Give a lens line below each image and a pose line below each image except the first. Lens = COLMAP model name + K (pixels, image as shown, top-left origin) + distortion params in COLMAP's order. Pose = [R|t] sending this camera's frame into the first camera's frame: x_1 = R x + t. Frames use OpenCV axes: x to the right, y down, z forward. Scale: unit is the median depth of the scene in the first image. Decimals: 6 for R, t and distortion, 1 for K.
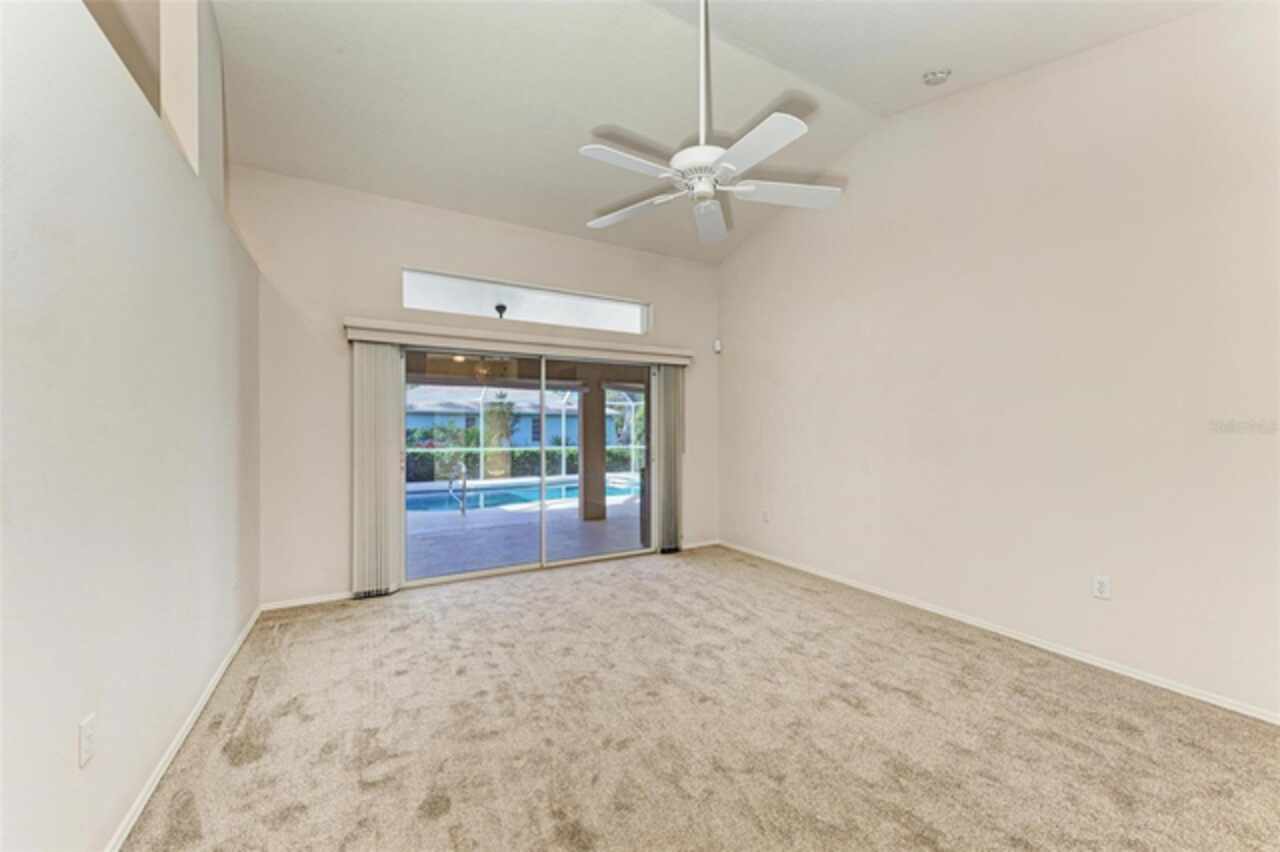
lens RADIAL K [[488.9, 0, 634.4], [0, 488.9, 431.9], [0, 0, 1]] dist [0.008612, -0.001138]
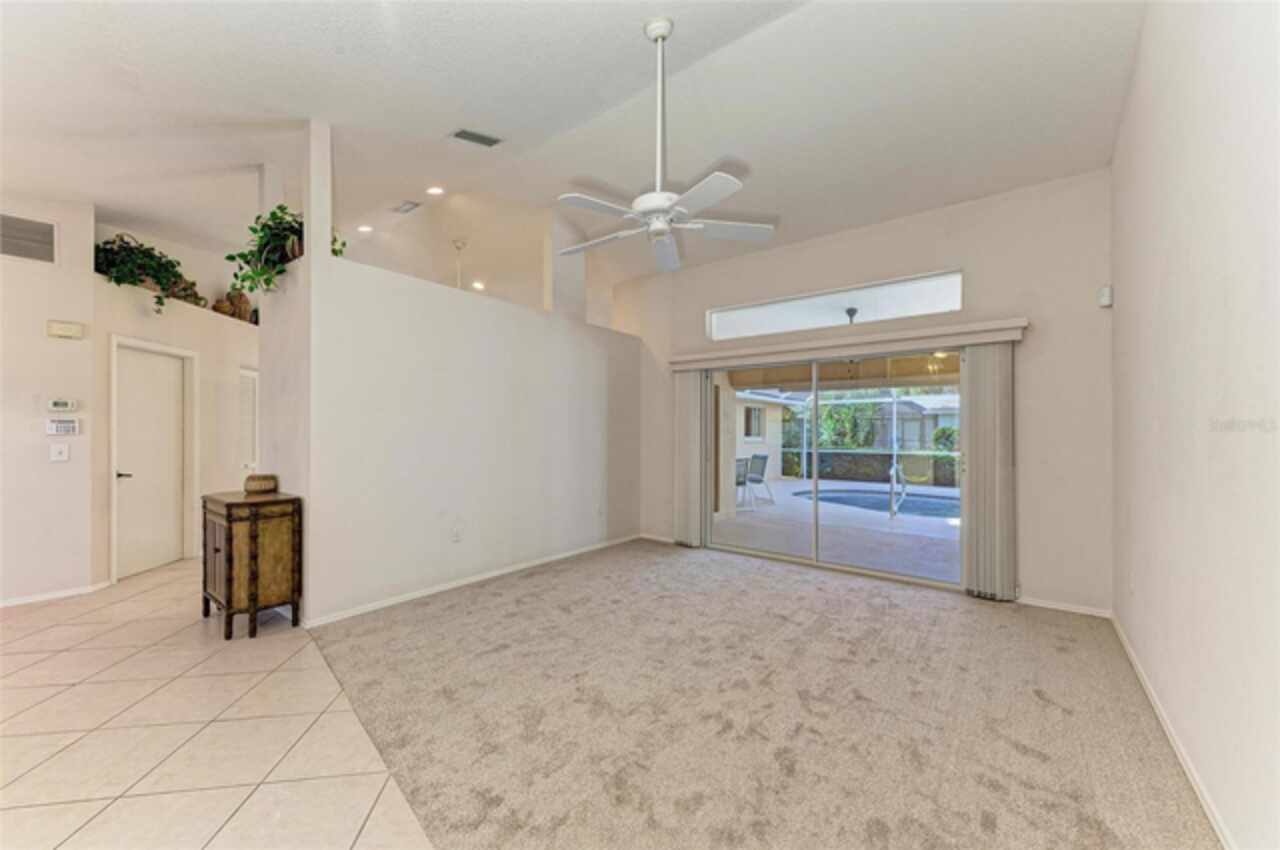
lens RADIAL K [[488.9, 0, 643.4], [0, 488.9, 429.8], [0, 0, 1]] dist [0.008612, -0.001138]
pose [[0.393964, -0.001558, -0.919125, 0.558219], [-0.008966, 0.999944, -0.005539, 0.001259], [0.919082, 0.010423, 0.393928, 0.236040]]
